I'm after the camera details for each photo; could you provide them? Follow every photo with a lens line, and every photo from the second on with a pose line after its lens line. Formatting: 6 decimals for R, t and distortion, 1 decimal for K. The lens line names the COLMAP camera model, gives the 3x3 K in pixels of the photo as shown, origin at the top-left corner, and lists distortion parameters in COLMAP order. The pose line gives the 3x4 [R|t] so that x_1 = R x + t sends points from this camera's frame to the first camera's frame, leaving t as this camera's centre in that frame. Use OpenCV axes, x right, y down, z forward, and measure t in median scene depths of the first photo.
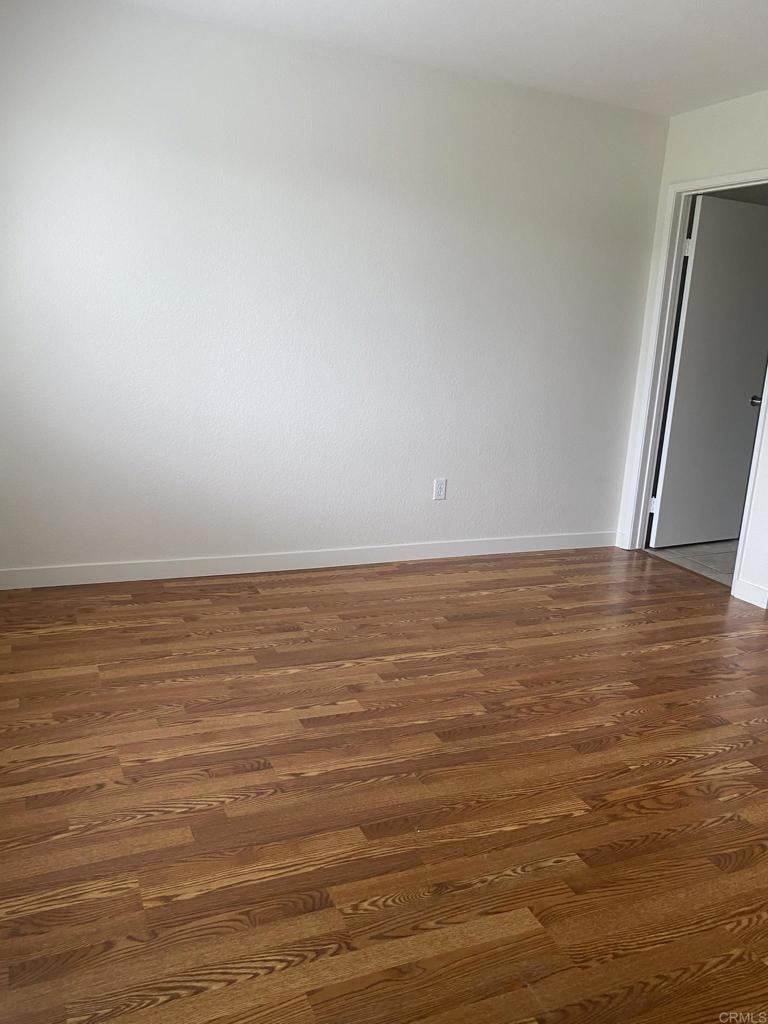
lens RADIAL K [[775.8, 0, 384.4], [0, 775.8, 510.2], [0, 0, 1]] dist [0.023913, -0.015492]
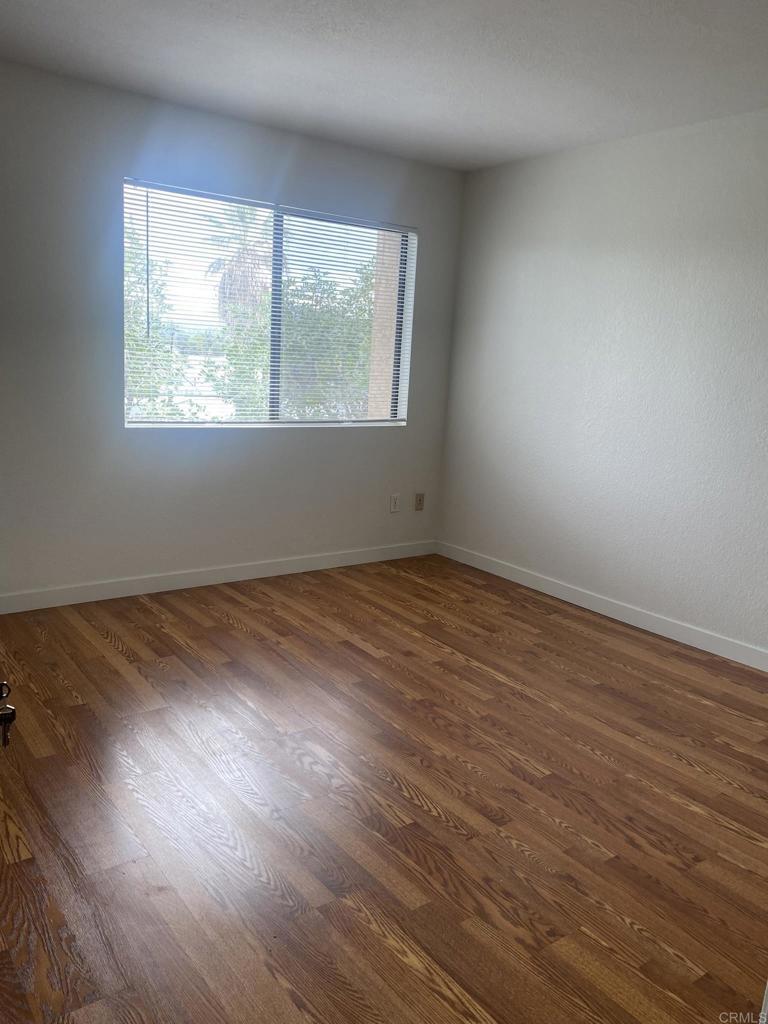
lens RADIAL K [[775.8, 0, 388.0], [0, 775.8, 513.7], [0, 0, 1]] dist [0.023913, -0.015492]
pose [[0.261292, 0.153838, -0.952922, 1.003838], [-0.281259, 0.956514, 0.077296, -0.070142], [0.923374, 0.247821, 0.293198, 0.478887]]
